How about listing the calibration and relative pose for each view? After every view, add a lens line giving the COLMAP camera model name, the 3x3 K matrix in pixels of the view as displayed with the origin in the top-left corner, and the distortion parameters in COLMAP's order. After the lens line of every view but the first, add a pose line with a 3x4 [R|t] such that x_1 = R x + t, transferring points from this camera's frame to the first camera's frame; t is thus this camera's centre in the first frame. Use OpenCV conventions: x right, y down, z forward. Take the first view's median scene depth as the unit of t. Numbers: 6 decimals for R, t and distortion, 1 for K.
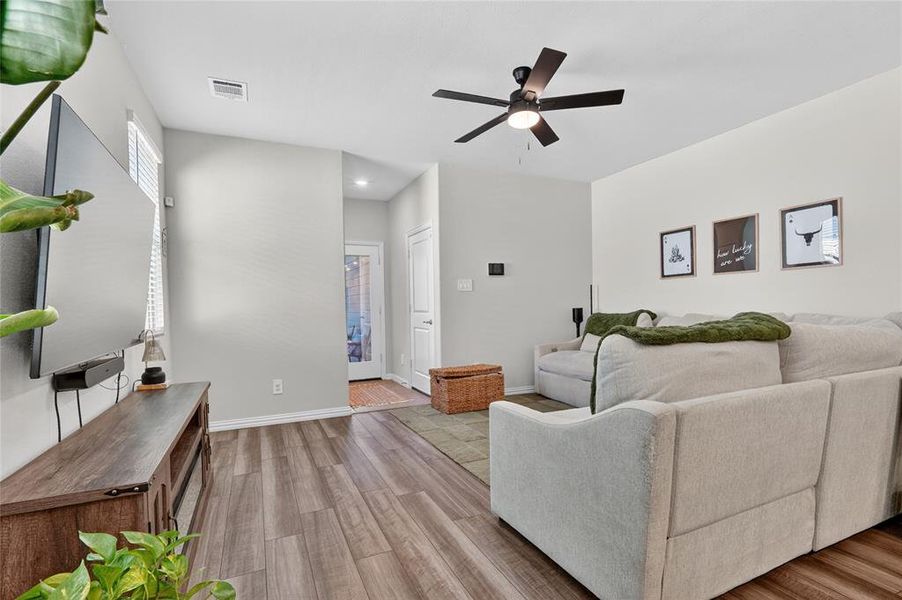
lens RADIAL K [[414.6, 0, 445.1], [0, 414.6, 304.1], [0, 0, 1]] dist [-0.005954, 0.000652]
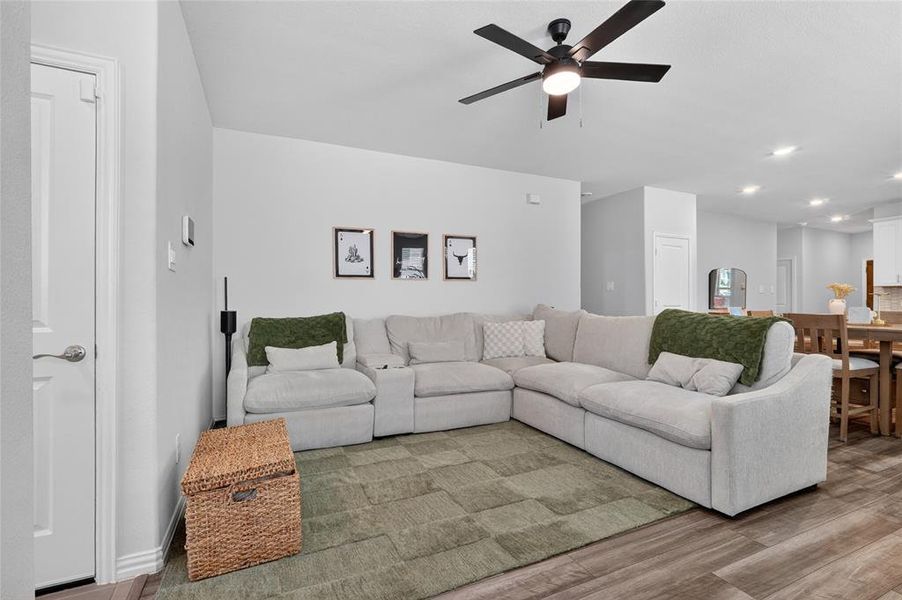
lens RADIAL K [[414.6, 0, 452.0], [0, 414.6, 300.9], [0, 0, 1]] dist [-0.005954, 0.000652]
pose [[0.000685, 0.028163, 0.999603, -0.415546], [0.005084, 0.999590, -0.028166, 0.016597], [-0.999987, 0.005101, 0.000541, 0.807522]]
